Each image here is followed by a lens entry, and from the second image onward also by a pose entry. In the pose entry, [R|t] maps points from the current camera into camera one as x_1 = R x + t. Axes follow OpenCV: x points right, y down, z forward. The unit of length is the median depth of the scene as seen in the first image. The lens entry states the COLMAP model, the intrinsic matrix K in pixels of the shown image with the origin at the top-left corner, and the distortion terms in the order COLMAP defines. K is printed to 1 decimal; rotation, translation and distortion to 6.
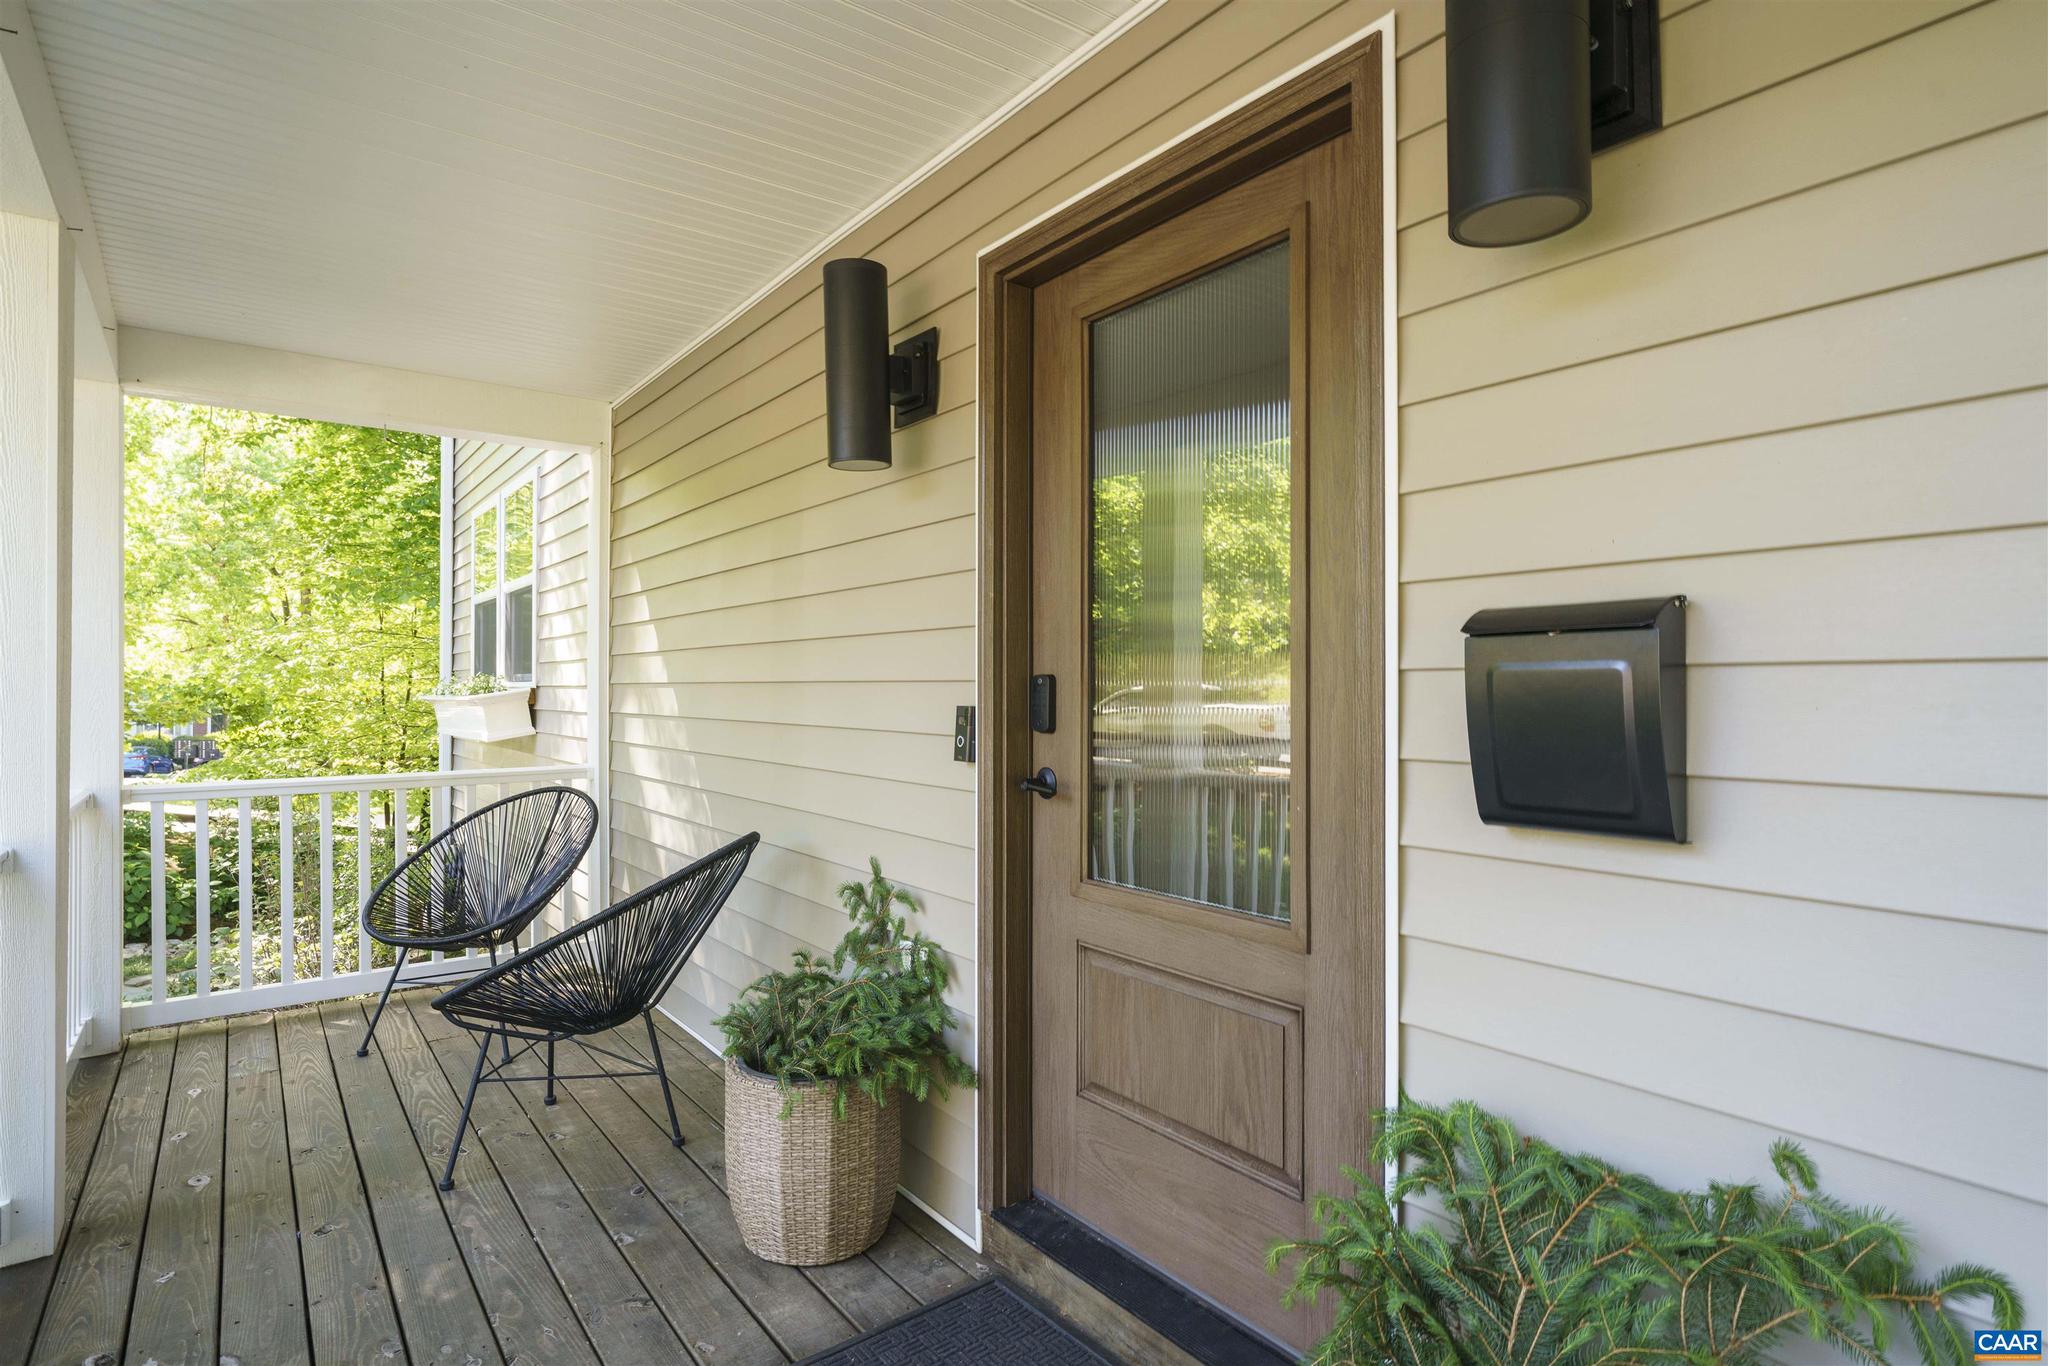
lens RADIAL K [[1052.4, 0, 1024.0], [0, 1052.4, 683.0], [0, 0, 1]] dist [0.000039, -0.000057]
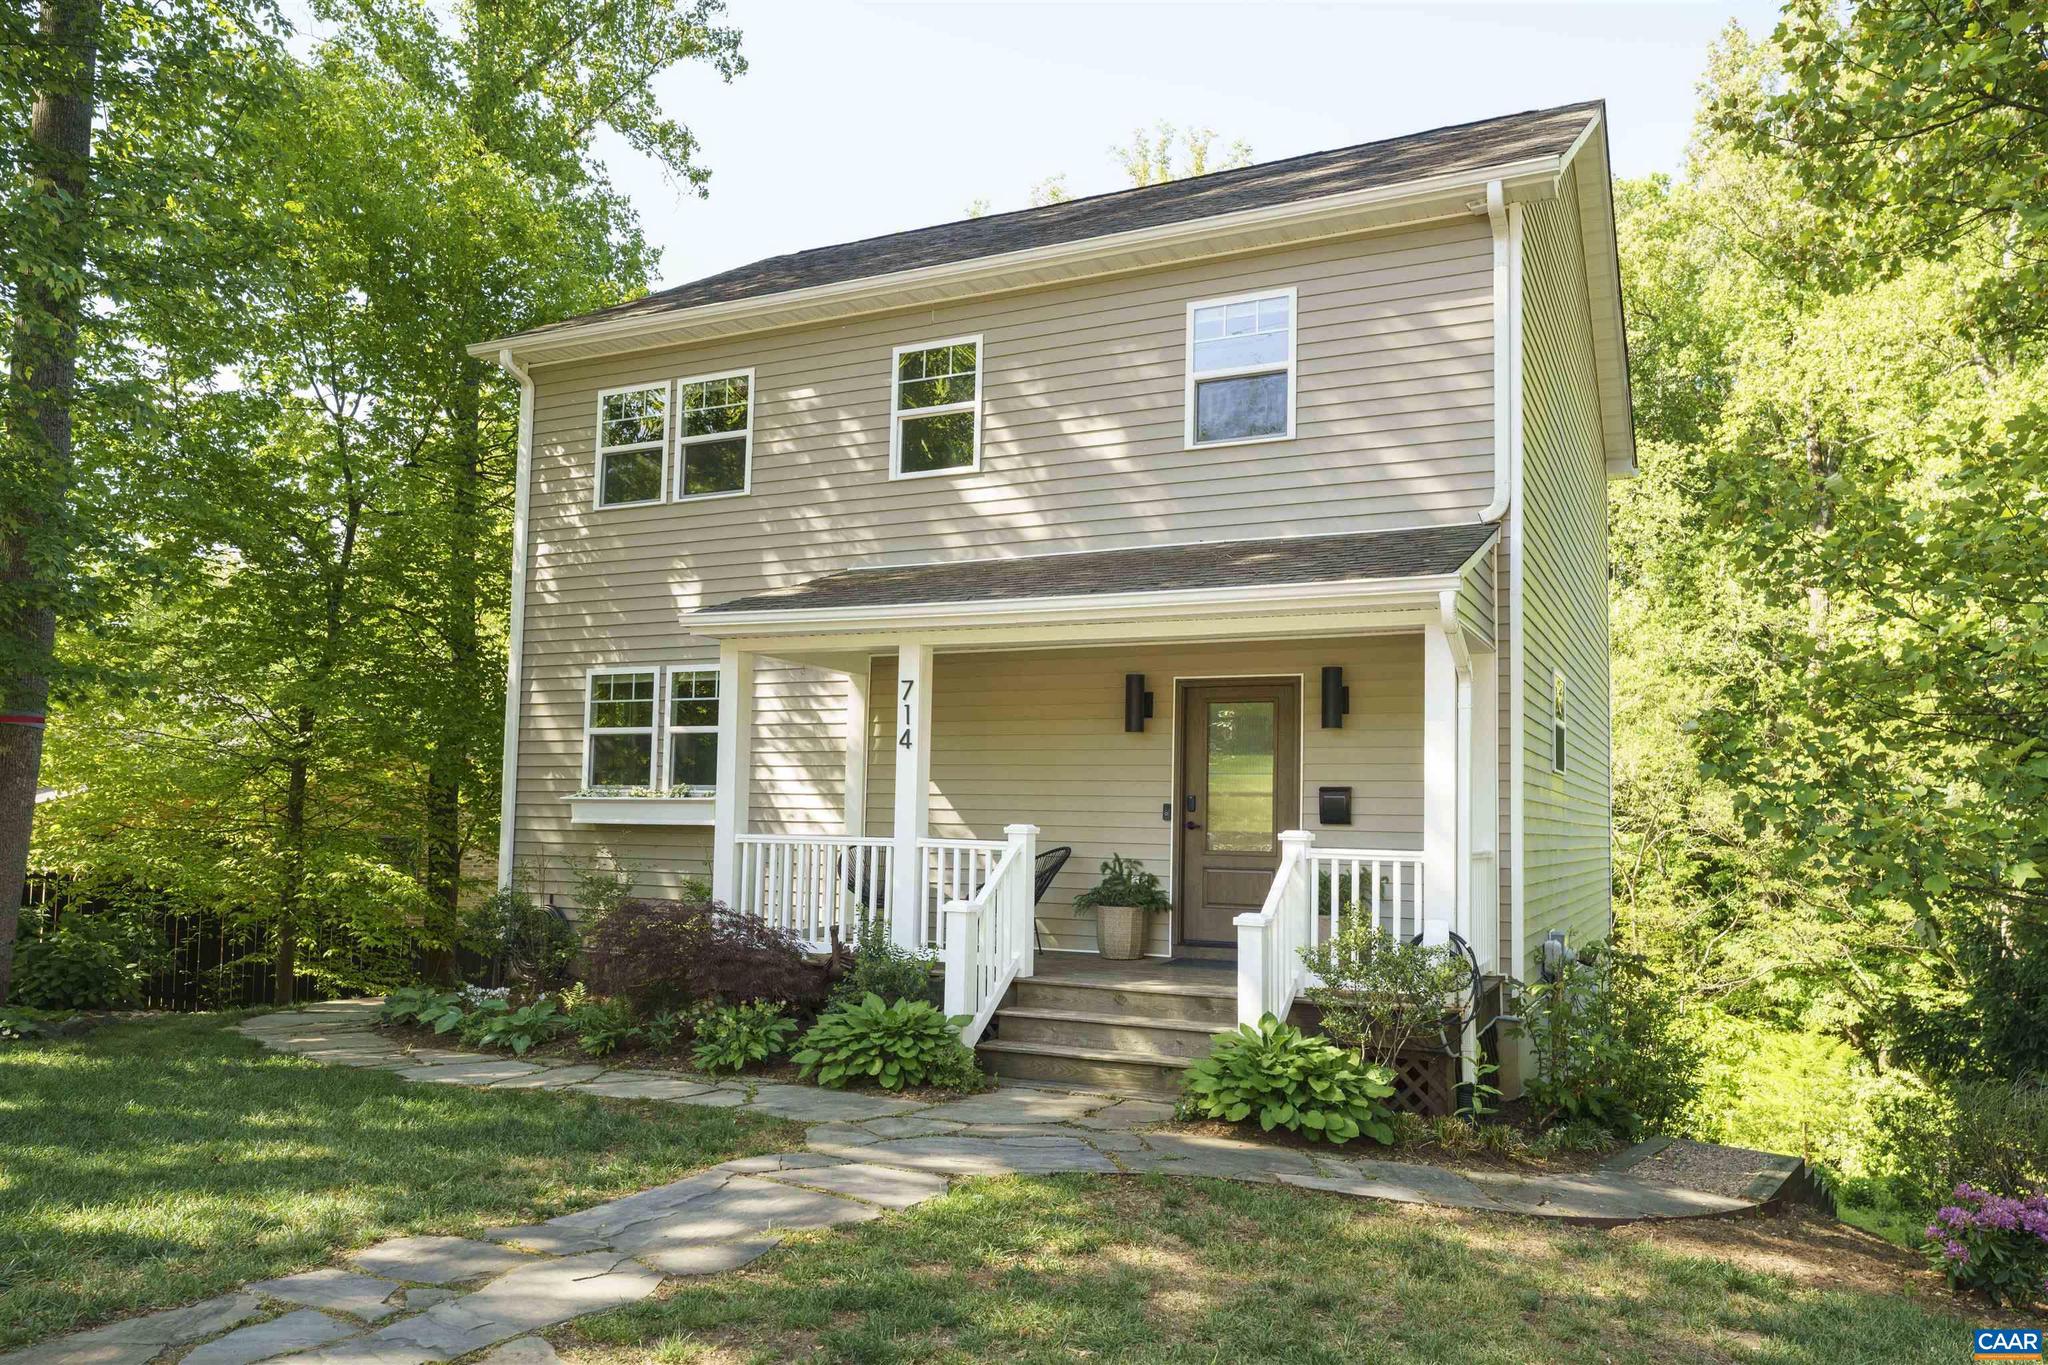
lens RADIAL K [[1412.4, 0, 1067.4], [0, 1412.4, 740.0], [0, 0, 1]] dist [0.002076, 0.001184]
pose [[0.882354, 0.049326, 0.467994, -2.624023], [-0.023722, 0.997889, -0.060450, 0.103536], [-0.469988, 0.042236, 0.881662, -3.078309]]
